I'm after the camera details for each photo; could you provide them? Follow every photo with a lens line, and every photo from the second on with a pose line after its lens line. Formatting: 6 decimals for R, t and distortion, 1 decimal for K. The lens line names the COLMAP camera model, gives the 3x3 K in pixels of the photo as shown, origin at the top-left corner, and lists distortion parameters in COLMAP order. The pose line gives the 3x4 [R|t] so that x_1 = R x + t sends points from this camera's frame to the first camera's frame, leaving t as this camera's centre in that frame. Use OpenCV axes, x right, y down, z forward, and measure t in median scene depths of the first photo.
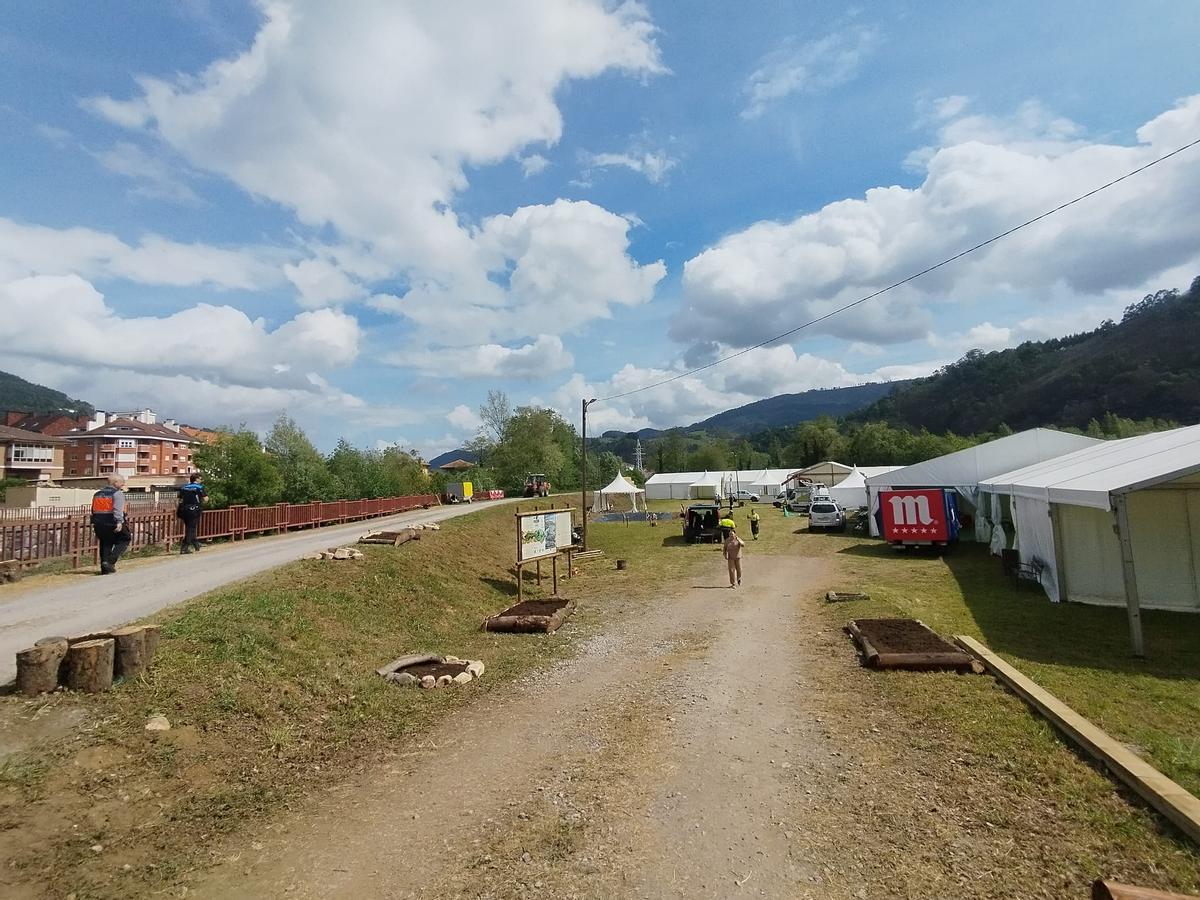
lens RADIAL K [[550.7, 0, 598.8], [0, 550.7, 430.6], [0, 0, 1]] dist [0.009028, -0.000822]
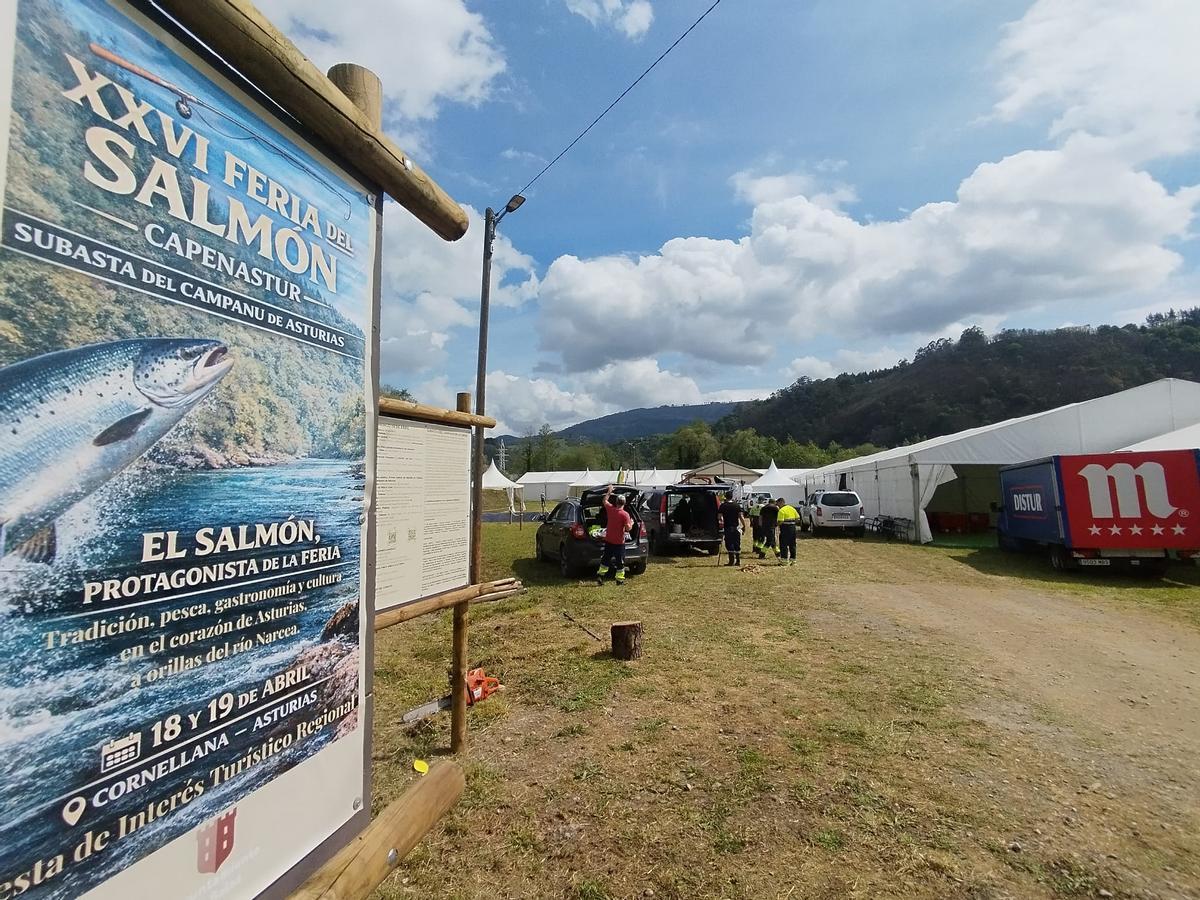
lens RADIAL K [[550.7, 0, 598.8], [0, 550.7, 430.6], [0, 0, 1]] dist [0.009028, -0.000822]
pose [[0.967127, 0.046424, 0.250019, -0.014789], [-0.042868, 0.998887, -0.019653, 0.038005], [-0.250654, 0.008289, 0.968041, 0.197353]]
